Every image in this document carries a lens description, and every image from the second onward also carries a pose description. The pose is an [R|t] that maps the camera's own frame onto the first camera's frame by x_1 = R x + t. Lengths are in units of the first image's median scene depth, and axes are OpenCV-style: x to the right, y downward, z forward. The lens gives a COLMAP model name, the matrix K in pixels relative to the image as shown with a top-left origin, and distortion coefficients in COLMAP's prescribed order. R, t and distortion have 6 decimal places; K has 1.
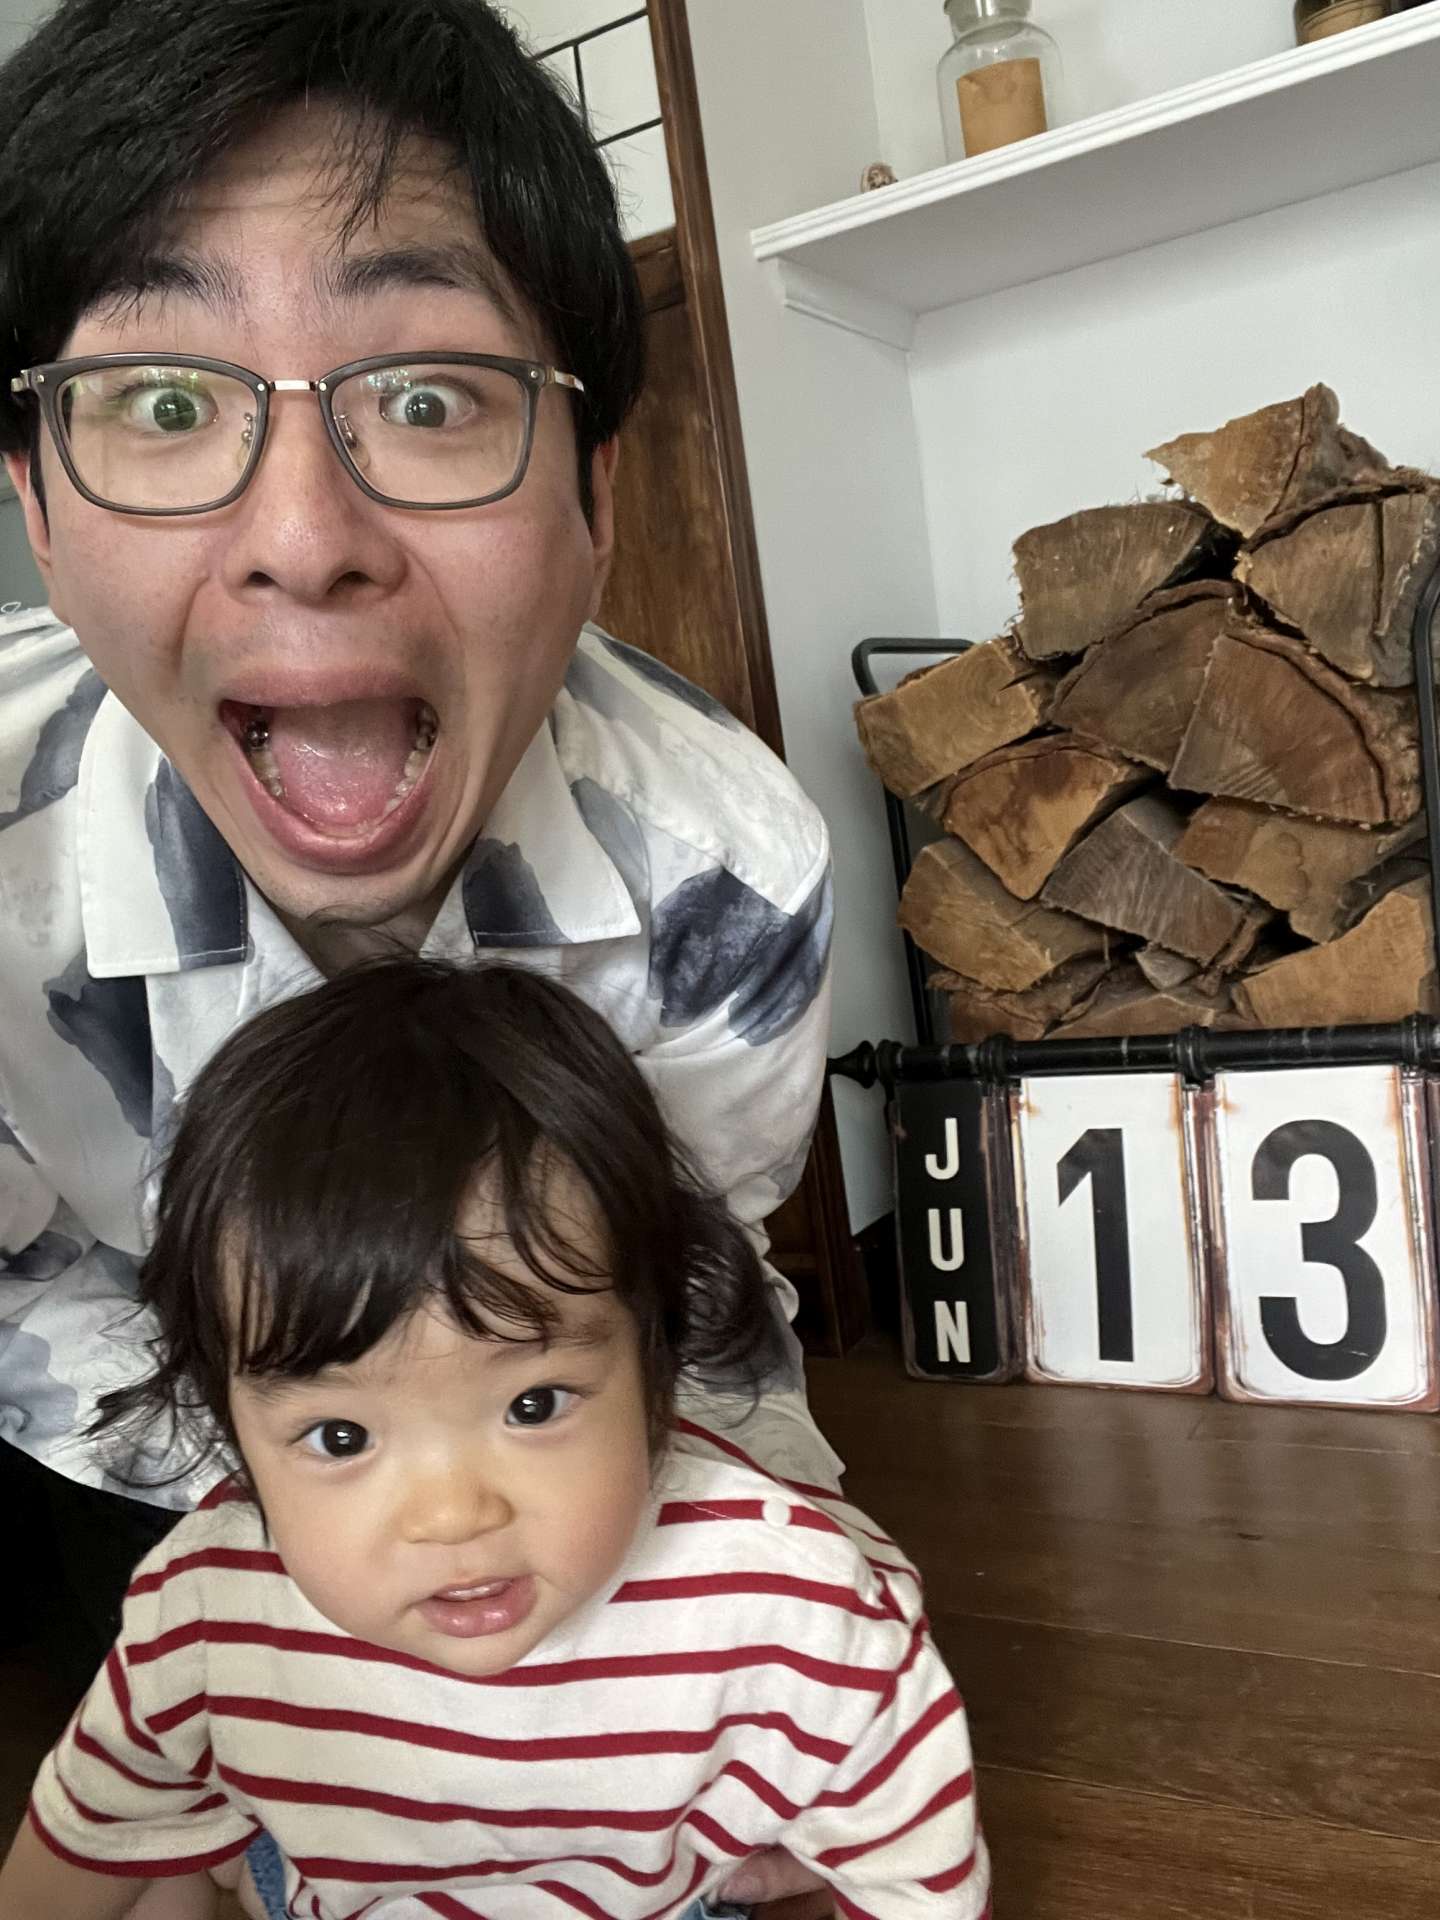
lens RADIAL K [[1700.1, 0, 720.0], [0, 1700.1, 960.0], [0, 0, 1]] dist [0.056843, 0.002662]
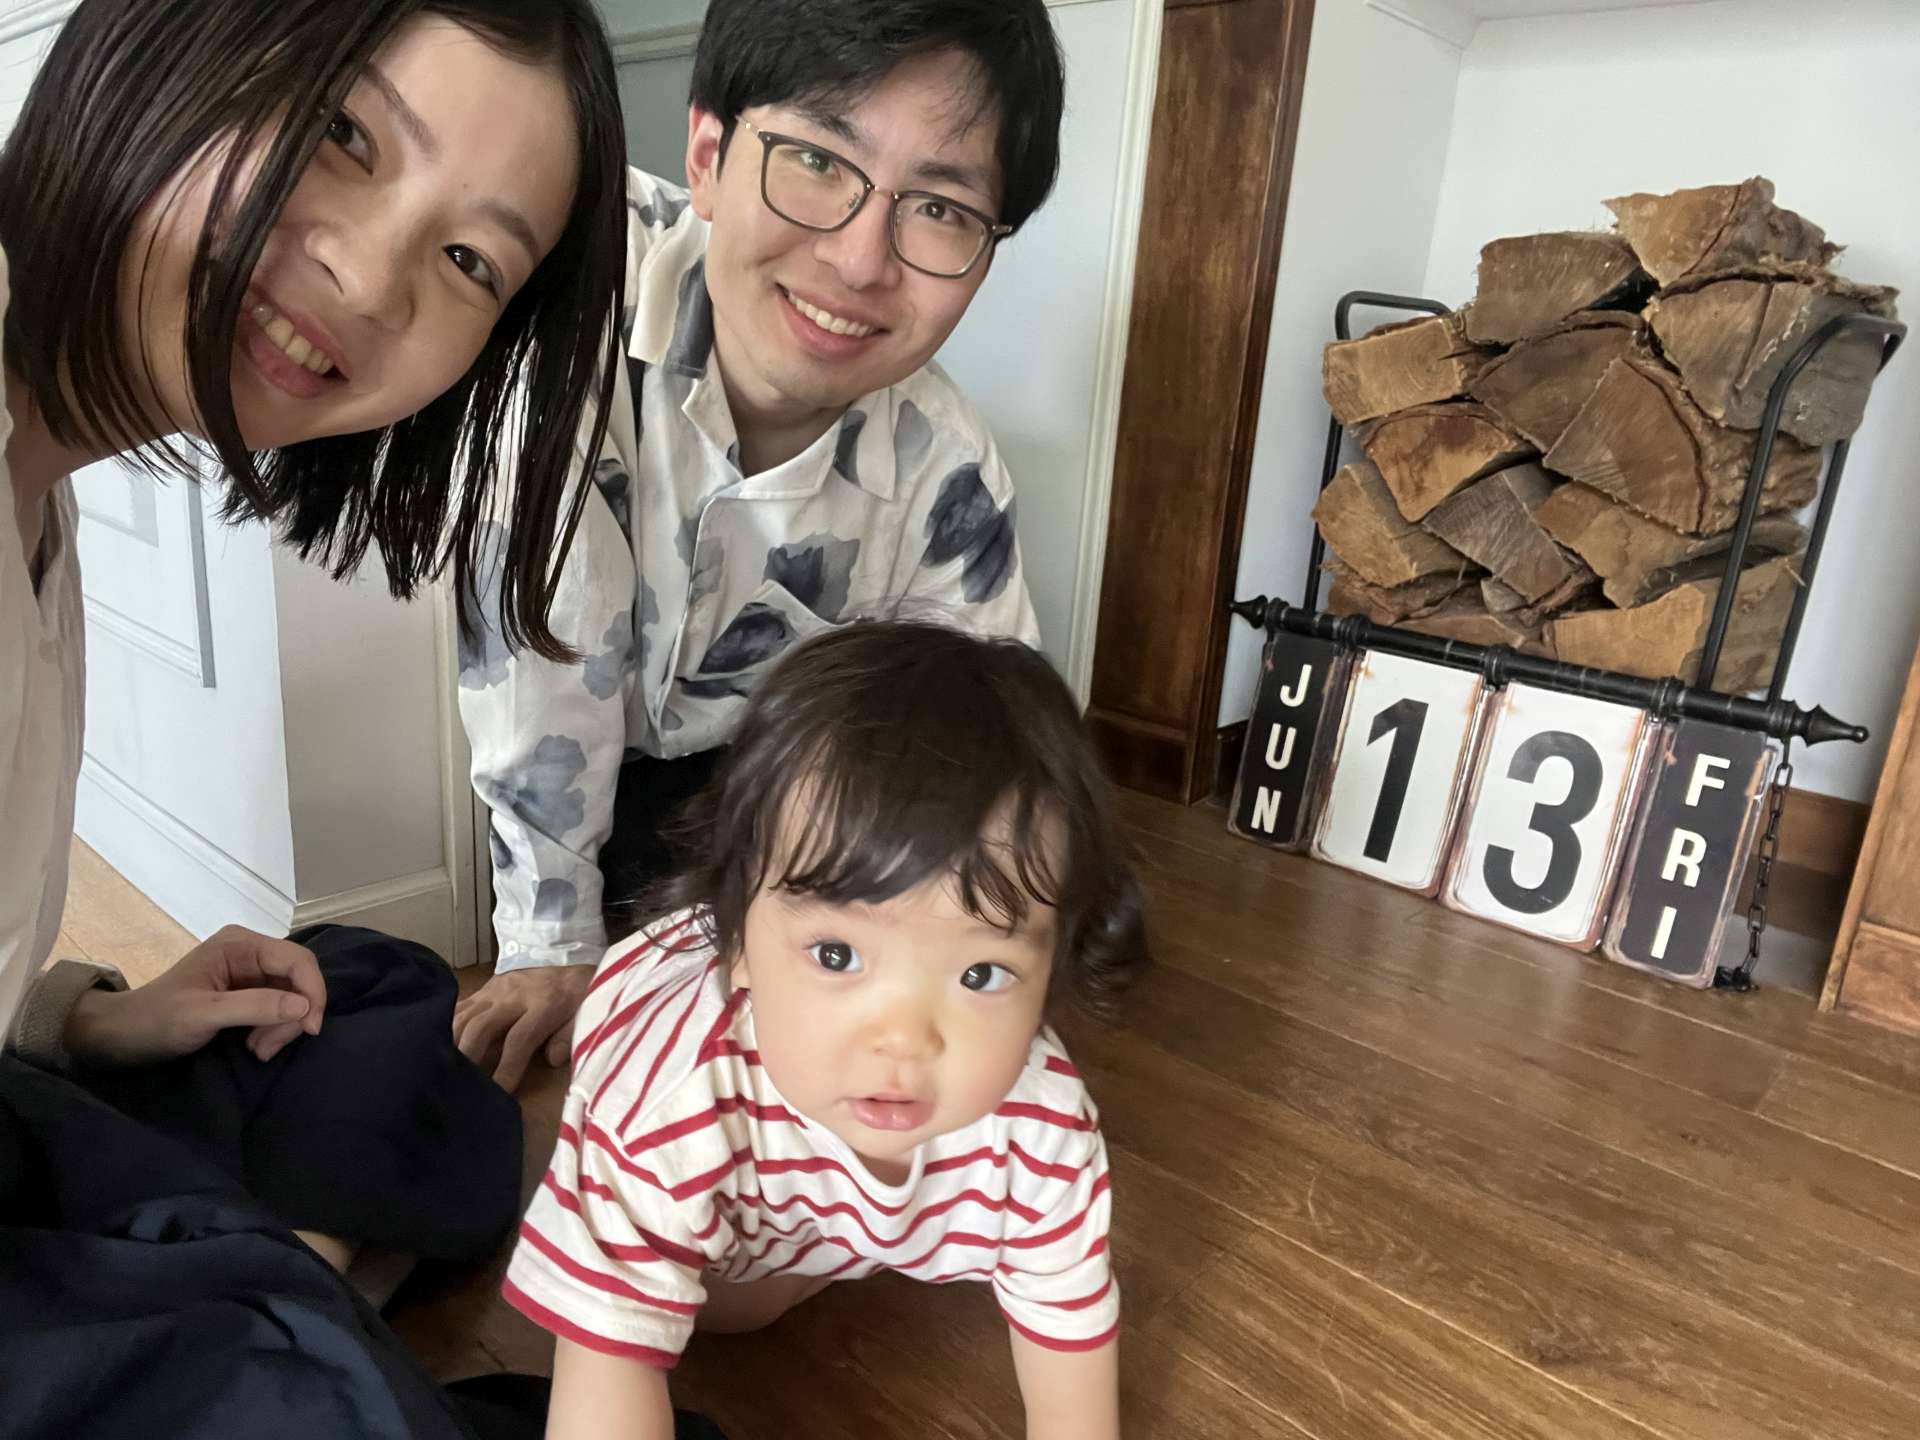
lens RADIAL K [[1339.9, 0, 945.5], [0, 1339.9, 709.9], [0, 0, 1]] dist [0.084258, -0.103959]
pose [[0.955858, 0.255787, -0.144600, 0.023315], [-0.223962, 0.952801, 0.204966, -0.032574], [0.190203, -0.163534, 0.968029, -0.126621]]
